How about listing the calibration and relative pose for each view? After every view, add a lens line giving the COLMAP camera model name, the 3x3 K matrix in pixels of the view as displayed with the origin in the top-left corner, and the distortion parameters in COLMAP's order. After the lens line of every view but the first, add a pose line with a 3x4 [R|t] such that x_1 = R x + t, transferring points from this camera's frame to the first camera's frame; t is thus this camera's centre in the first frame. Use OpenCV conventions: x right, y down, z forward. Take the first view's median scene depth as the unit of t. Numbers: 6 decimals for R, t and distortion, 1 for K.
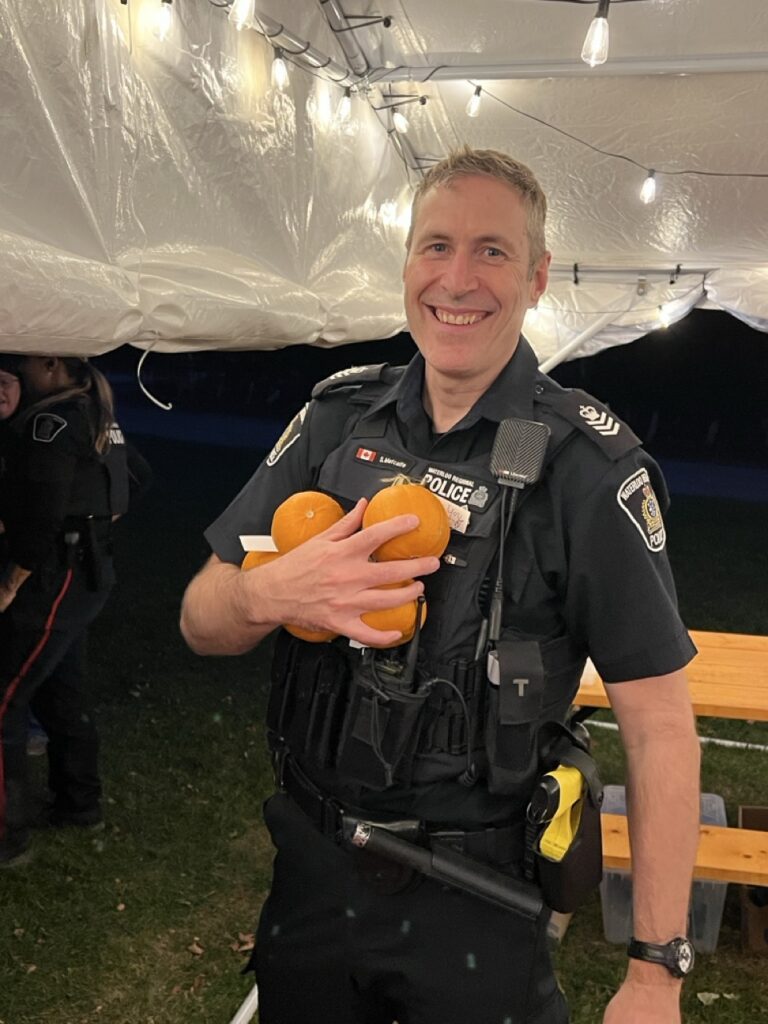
lens RADIAL K [[1132.9, 0, 384.2], [0, 1132.9, 511.1], [0, 0, 1]] dist [0.009451, 0.000000]
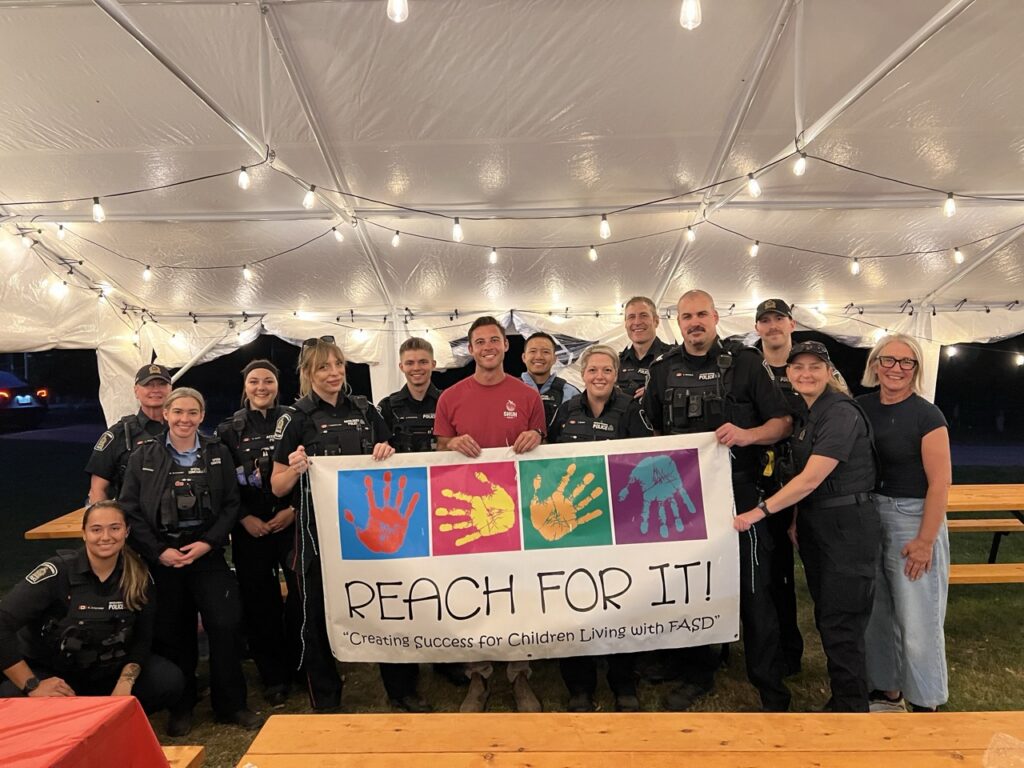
lens RADIAL K [[773.9, 0, 514.1], [0, 773.9, 383.1], [0, 0, 1]] dist [0.010305, 0.000825]
pose [[0.968391, -0.040629, 0.246106, 0.363733], [0.071064, 0.990695, -0.116079, 0.082235], [-0.239100, 0.129899, 0.962267, -0.335314]]
